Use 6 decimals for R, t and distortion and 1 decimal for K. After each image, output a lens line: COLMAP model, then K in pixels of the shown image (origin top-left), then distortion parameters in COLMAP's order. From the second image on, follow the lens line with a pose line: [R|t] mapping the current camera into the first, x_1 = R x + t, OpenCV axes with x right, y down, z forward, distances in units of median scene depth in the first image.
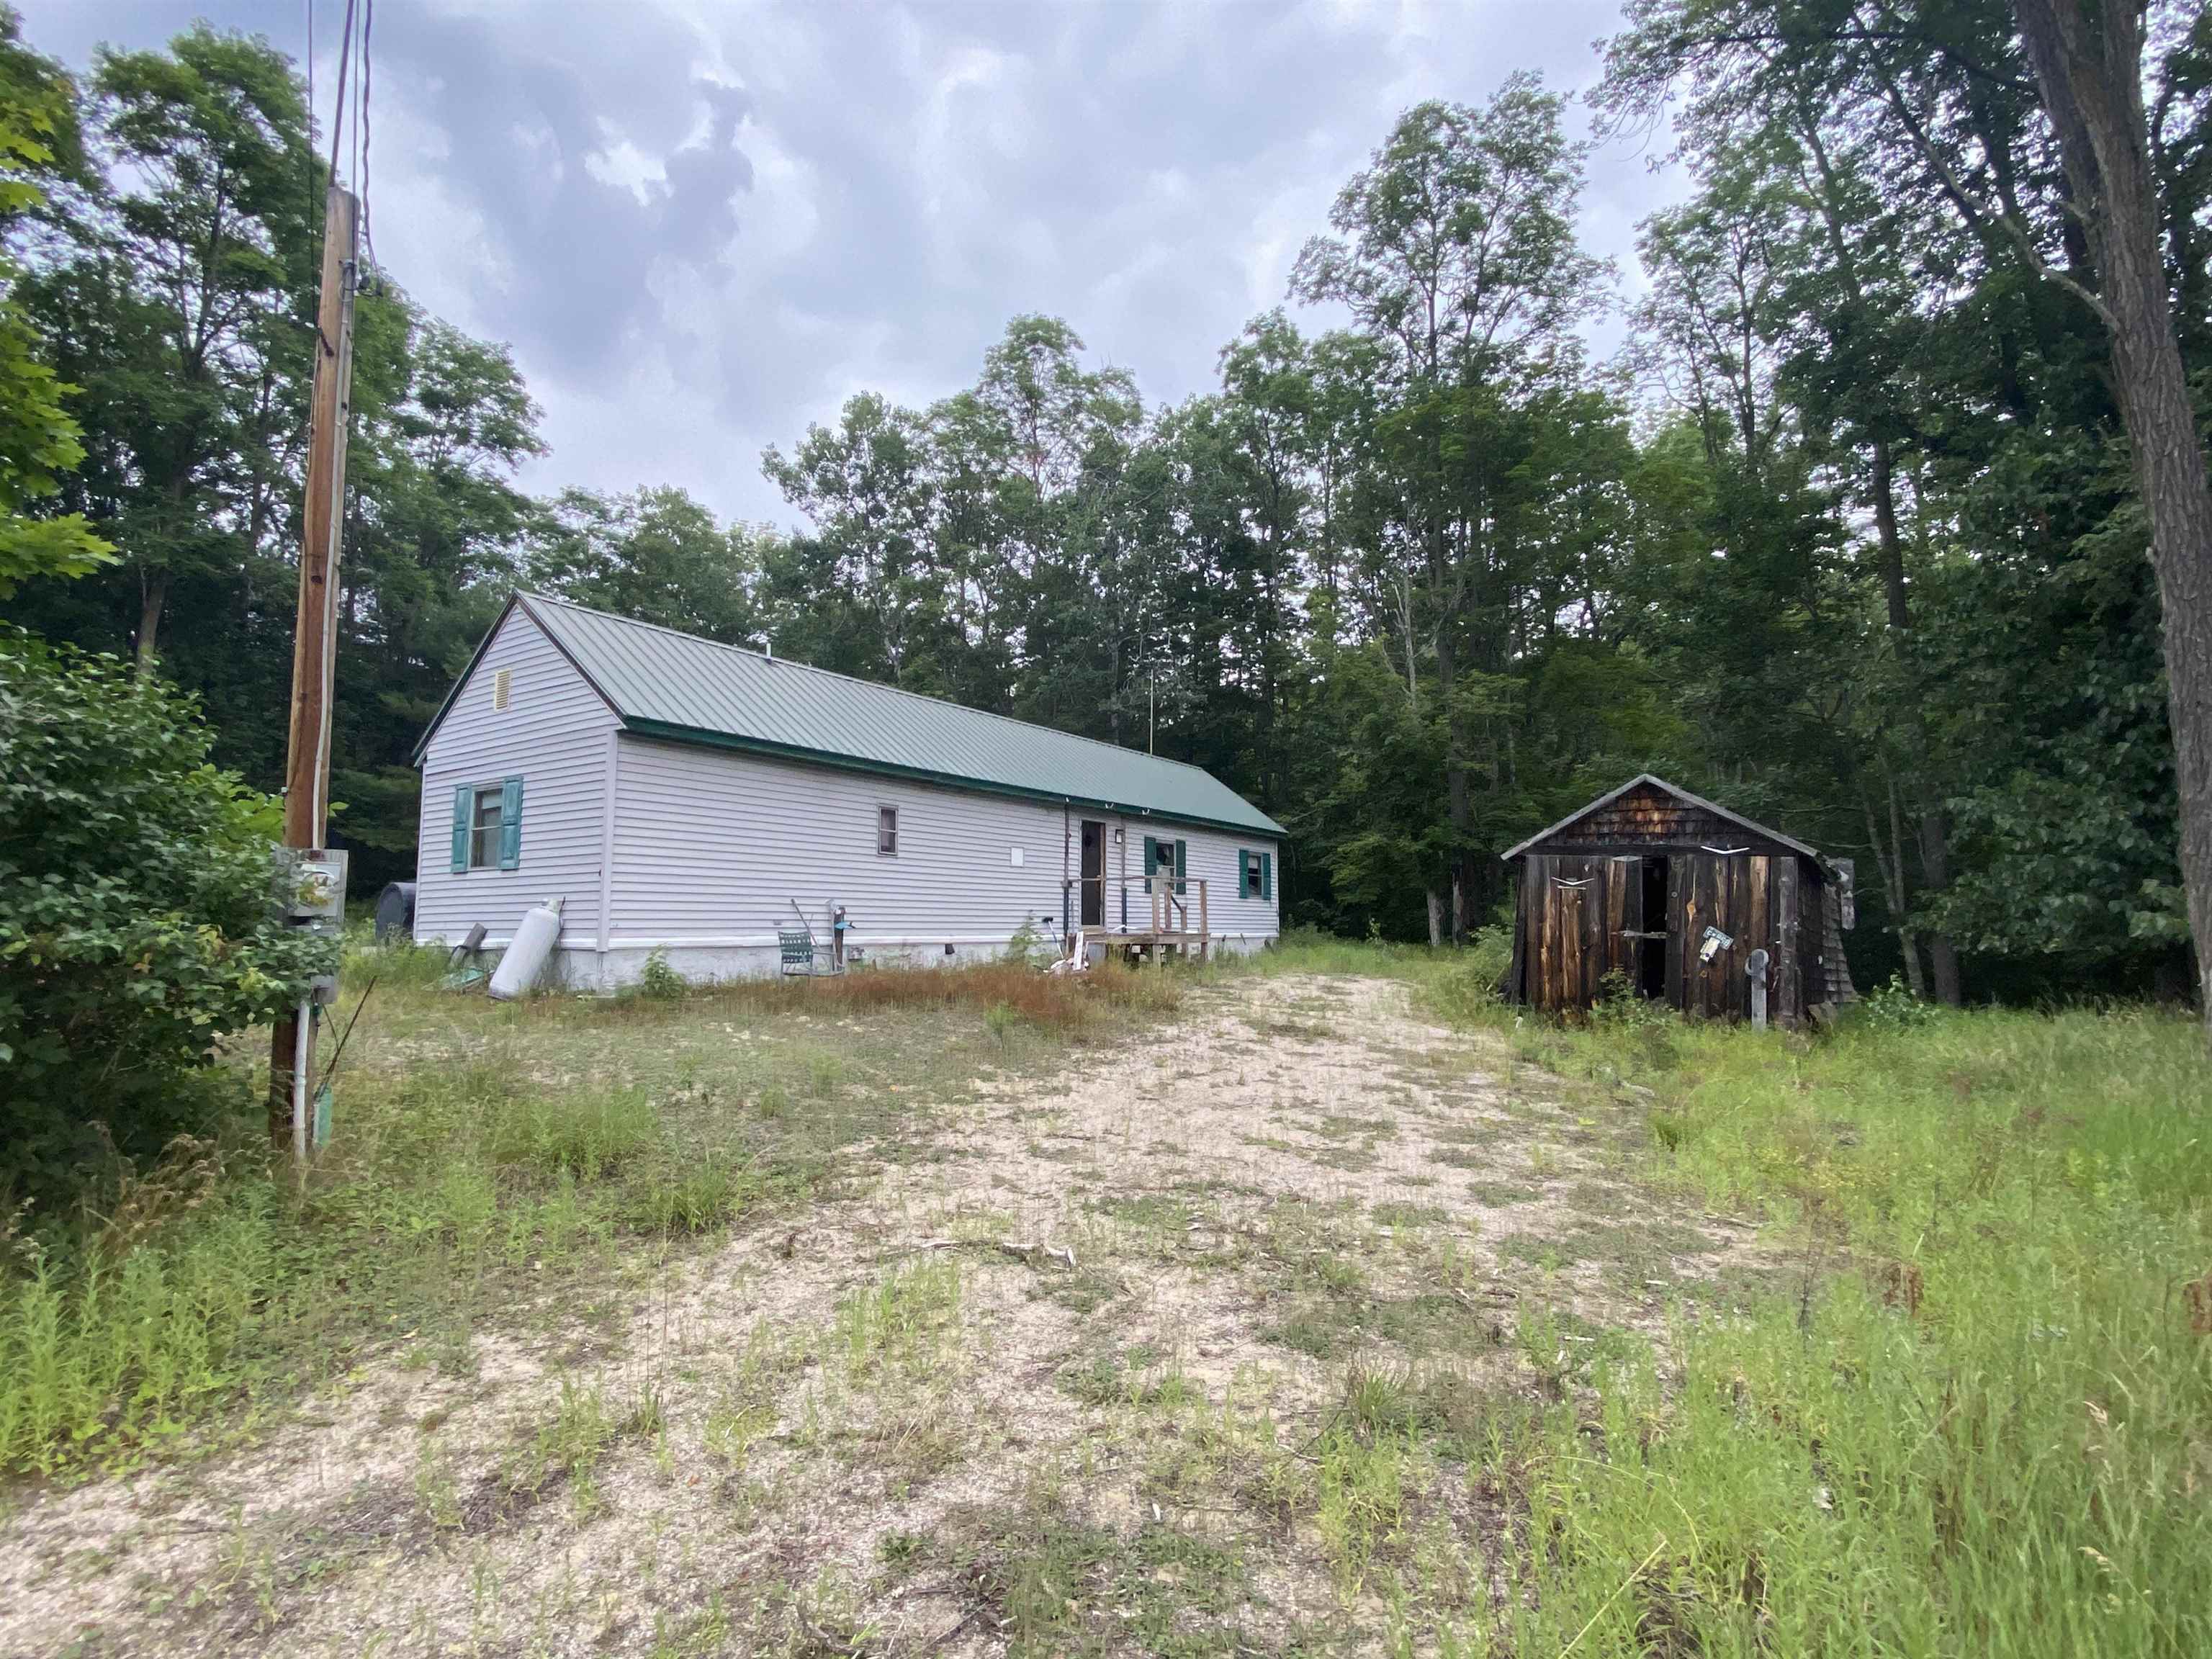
lens RADIAL K [[1069.0, 0, 1102.8], [0, 1069.0, 828.8], [0, 0, 1]] dist [0.014461, -0.016532]
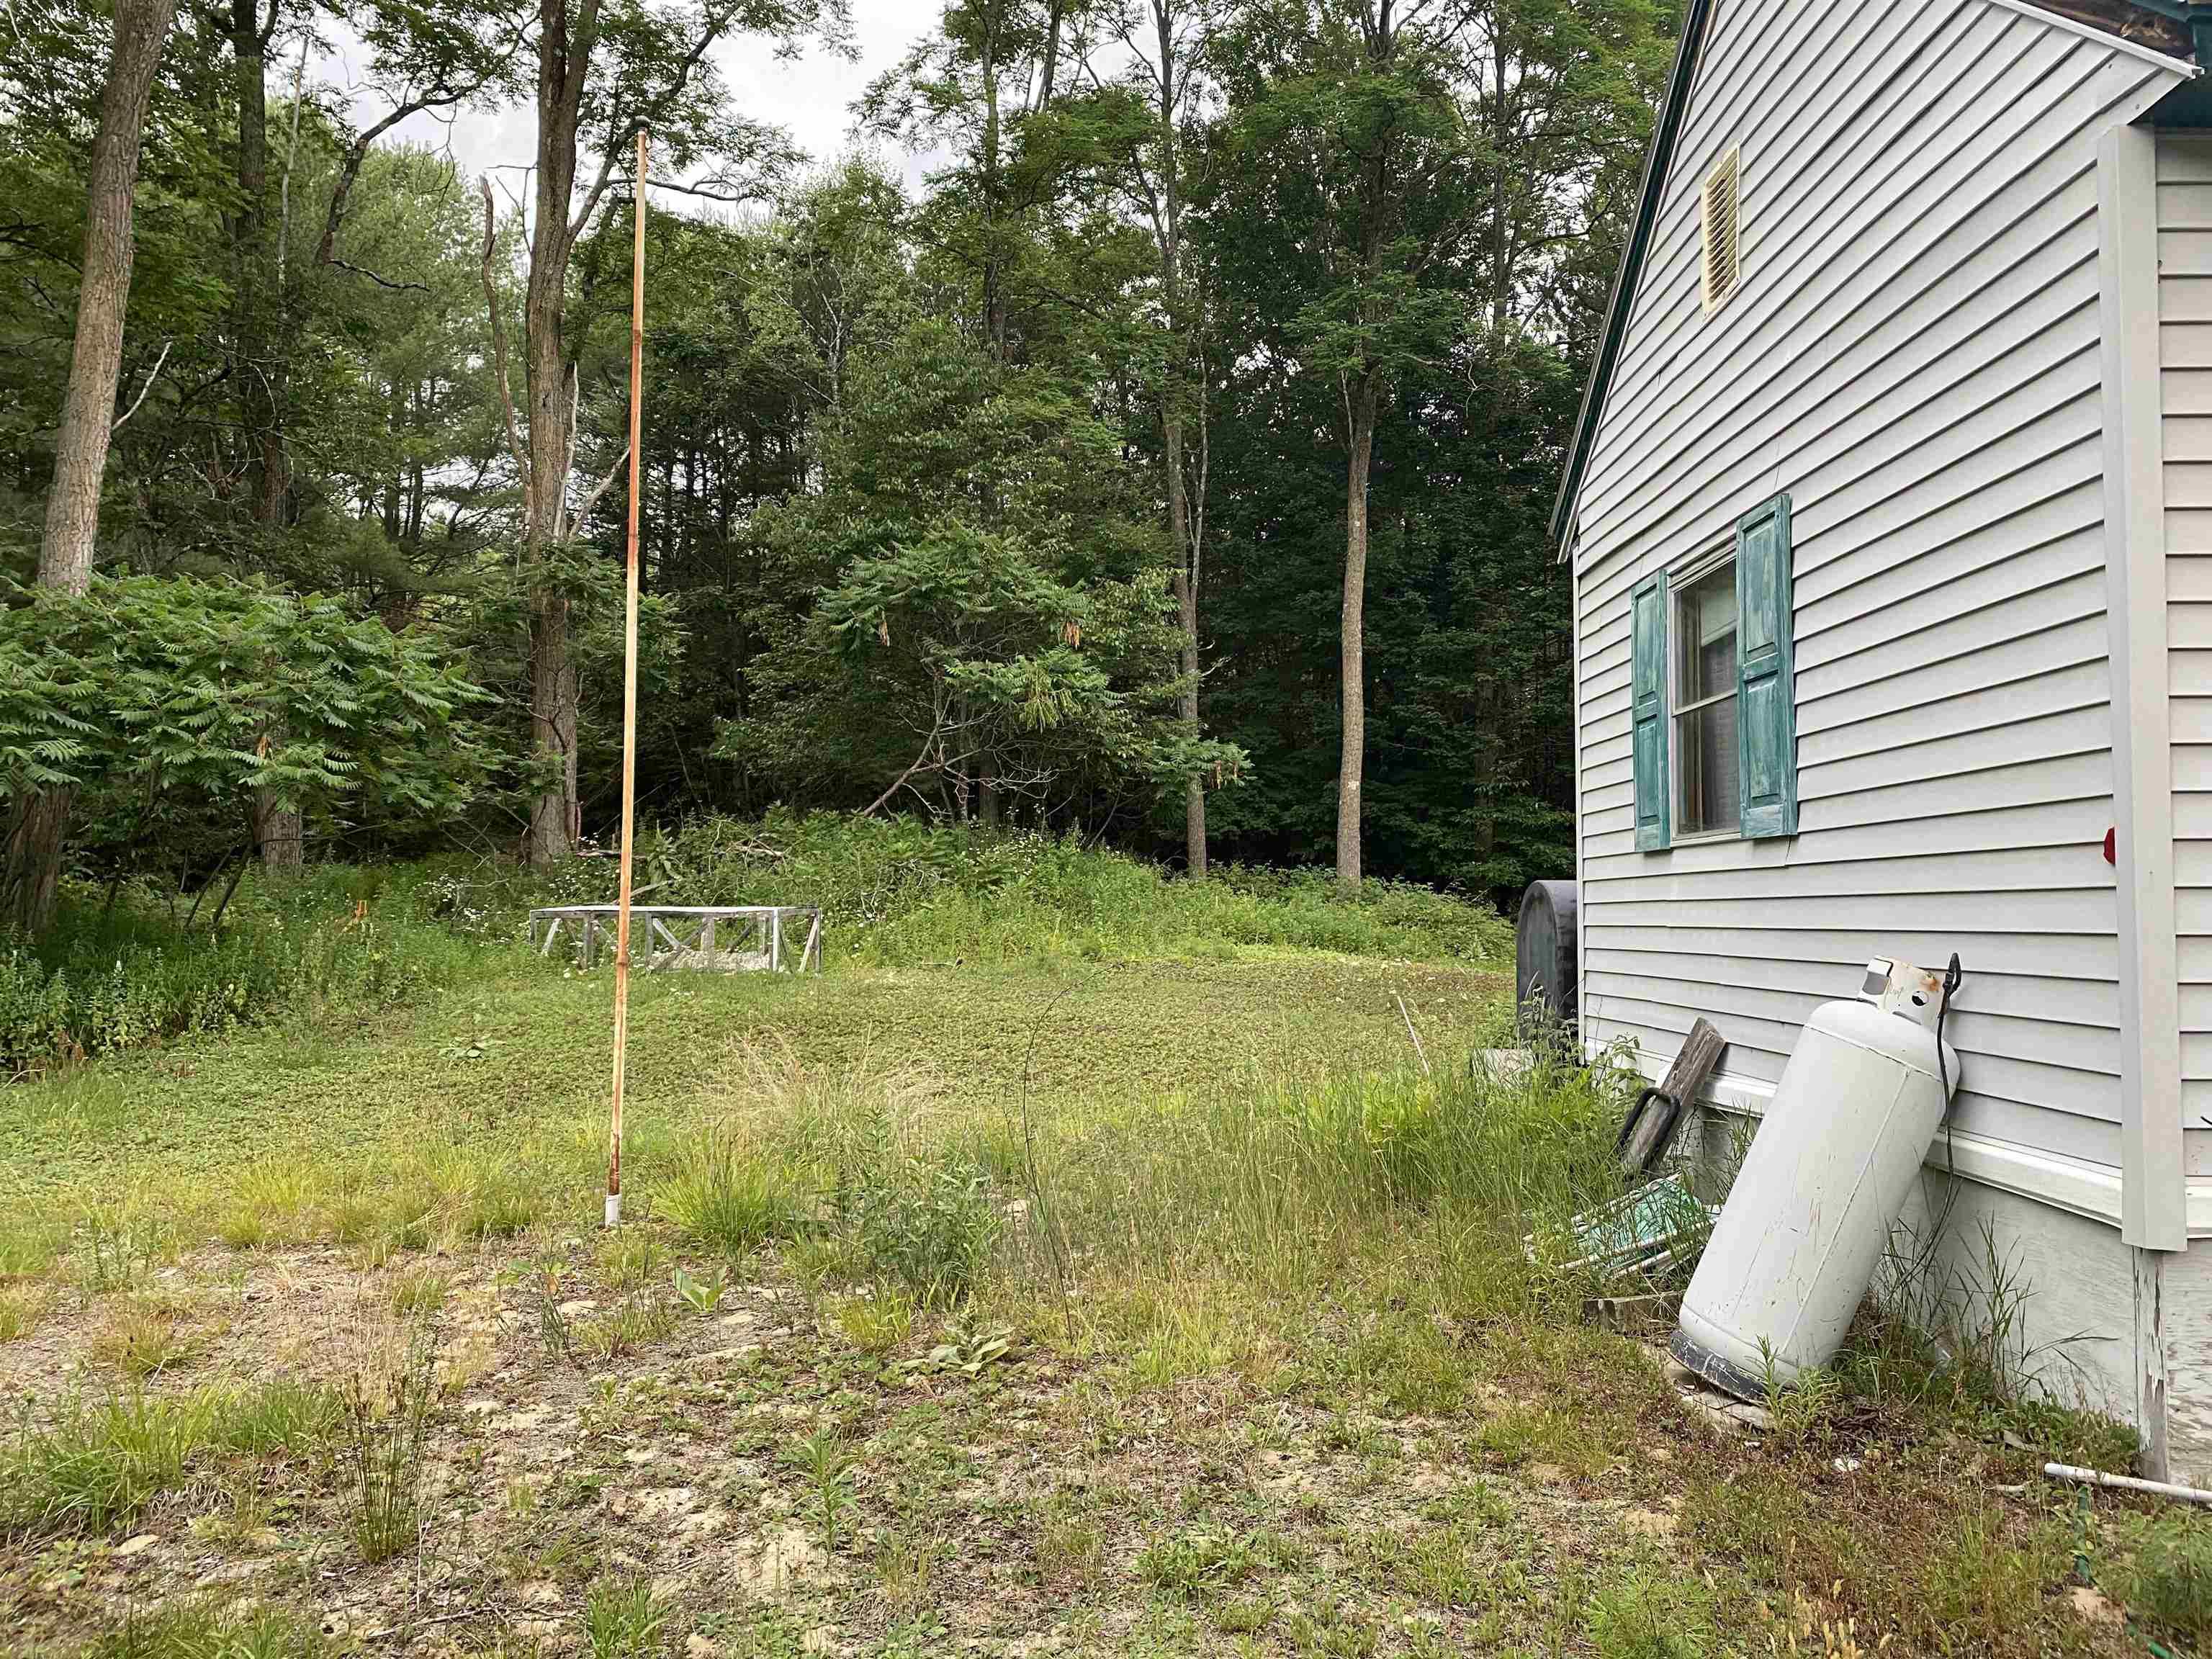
lens RADIAL K [[1679.5, 0, 1088.1], [0, 1679.5, 813.5], [0, 0, 1]] dist [0.026300, -0.029297]
pose [[0.546096, -0.044279, -0.836552, -0.264390], [0.073890, 0.997256, -0.004550, 0.018935], [0.834458, -0.059328, 0.547869, 0.571248]]
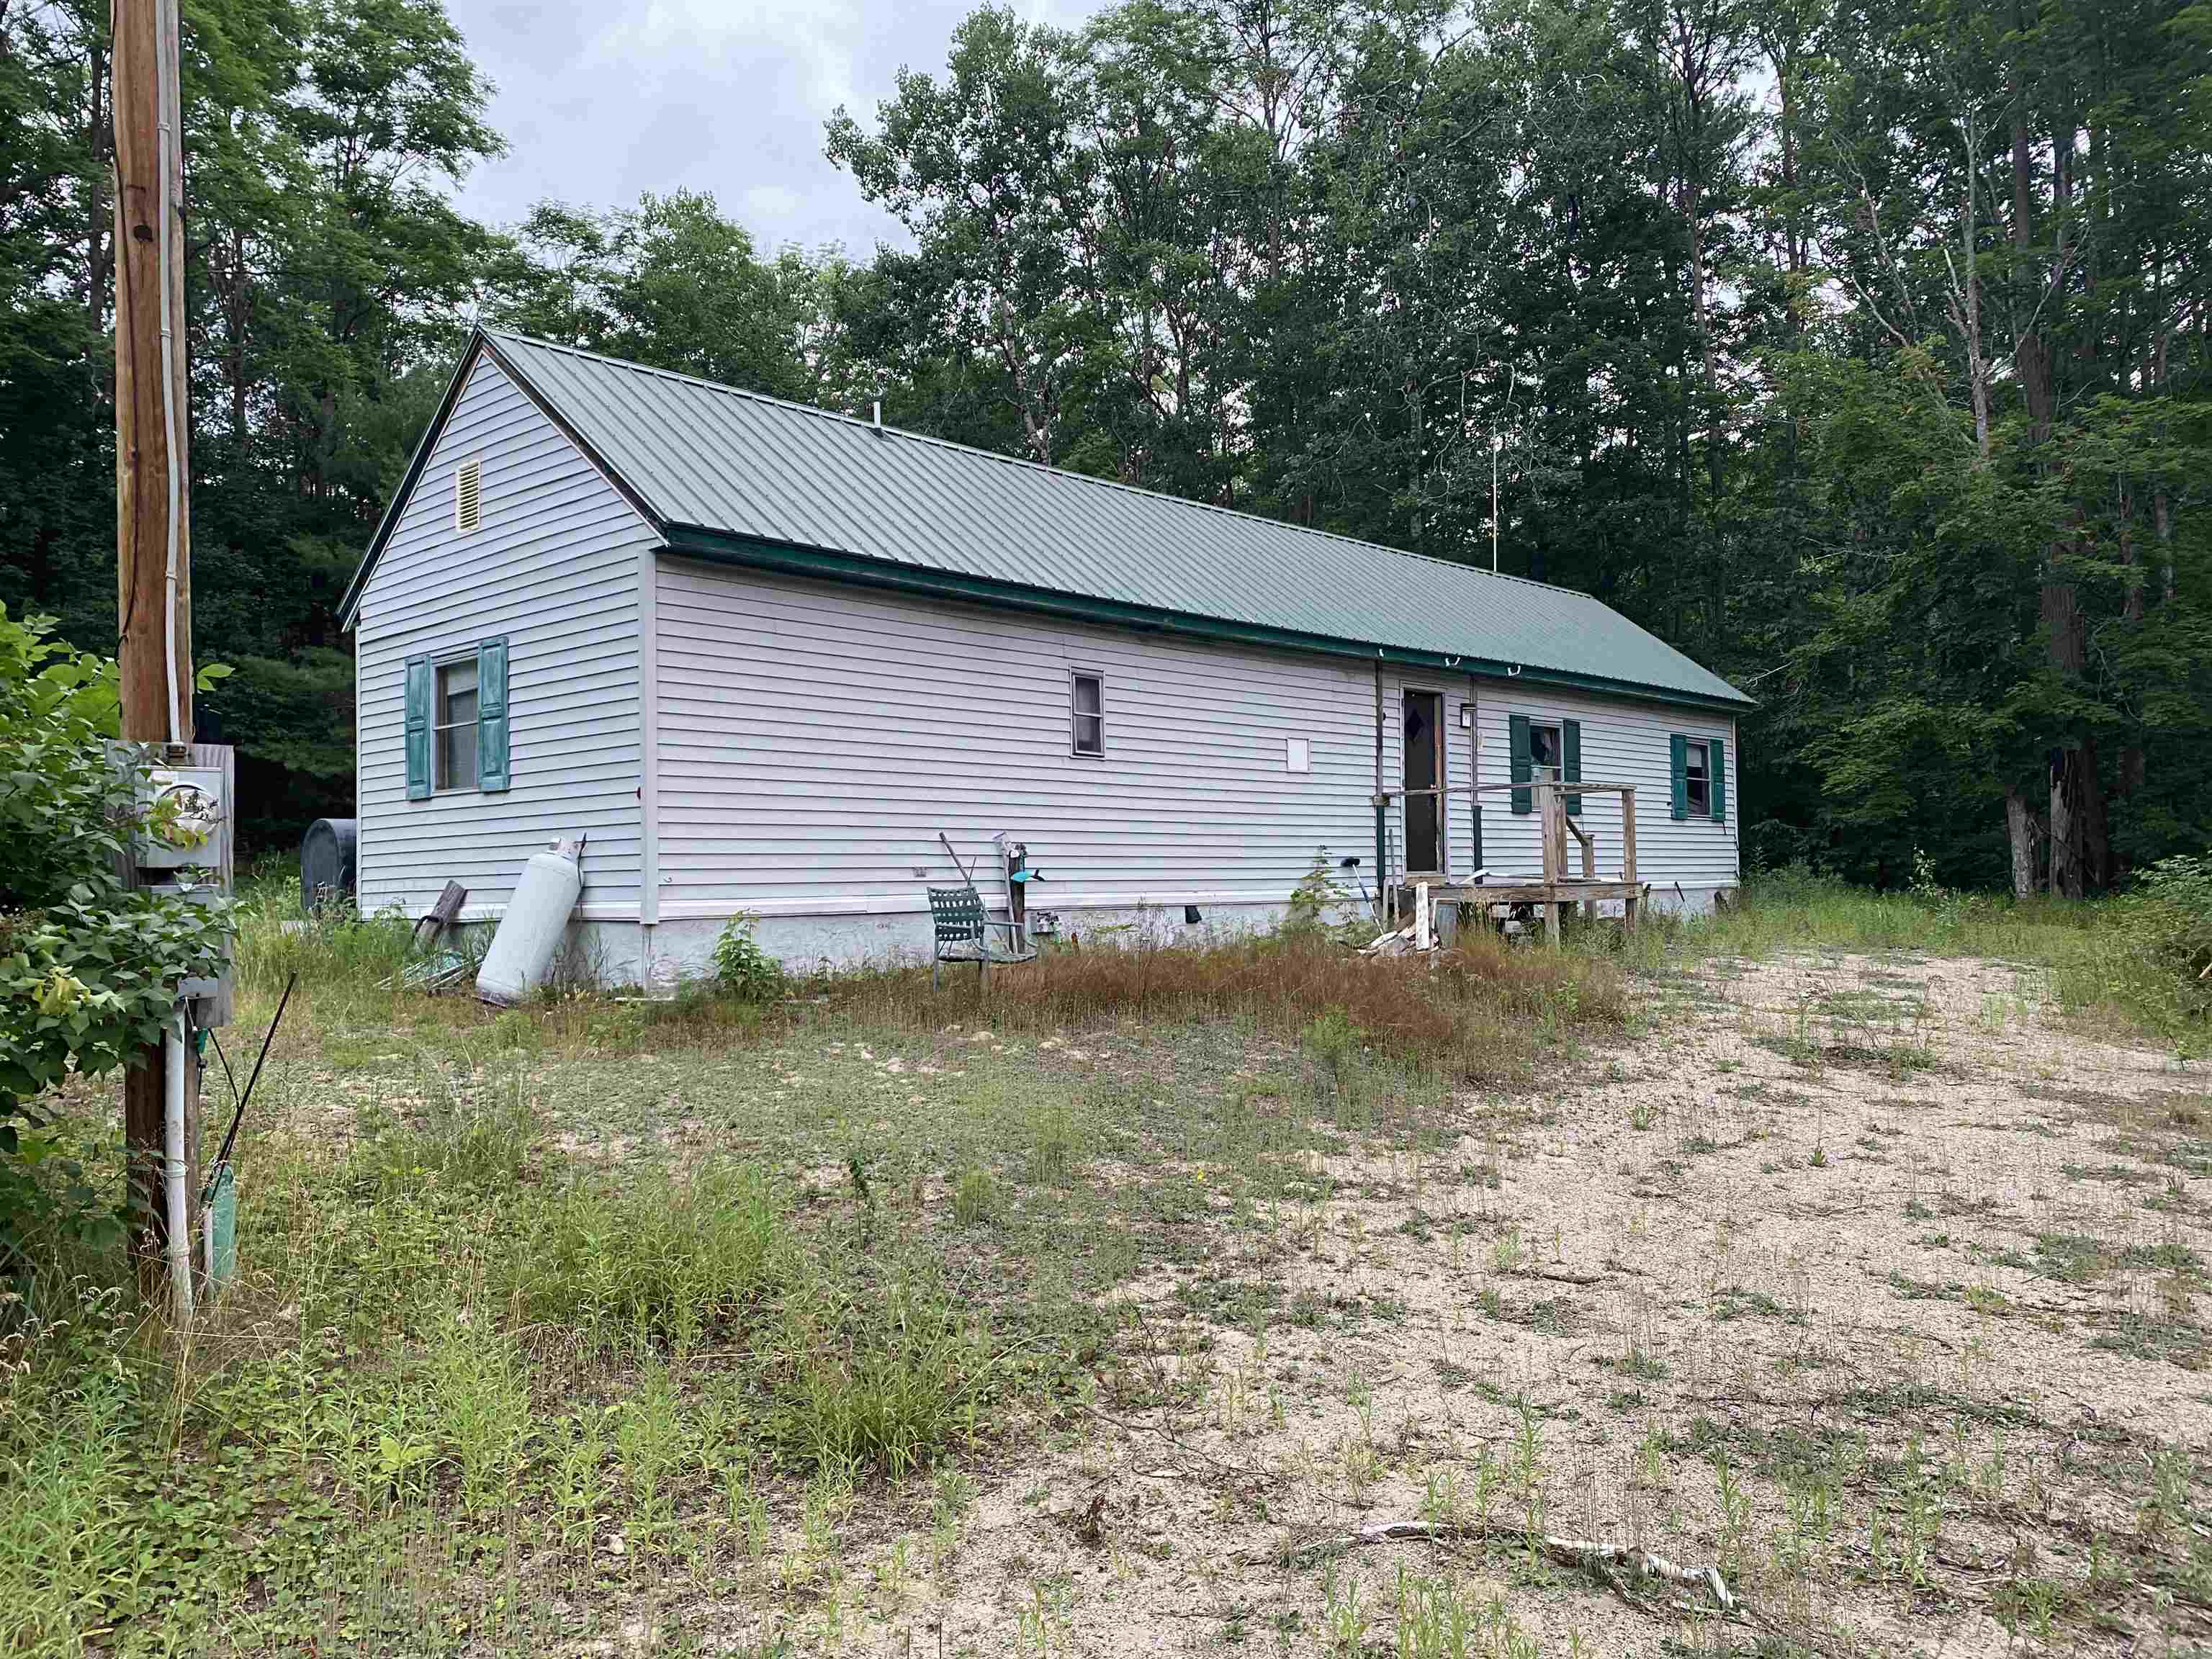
lens RADIAL K [[1679.5, 0, 1082.7], [0, 1679.5, 841.2], [0, 0, 1]] dist [0.026300, -0.029297]
pose [[0.986584, -0.018849, -0.162163, -0.064201], [0.030151, 0.997262, 0.067518, 0.010650], [0.160447, -0.071501, 0.984451, 0.101275]]
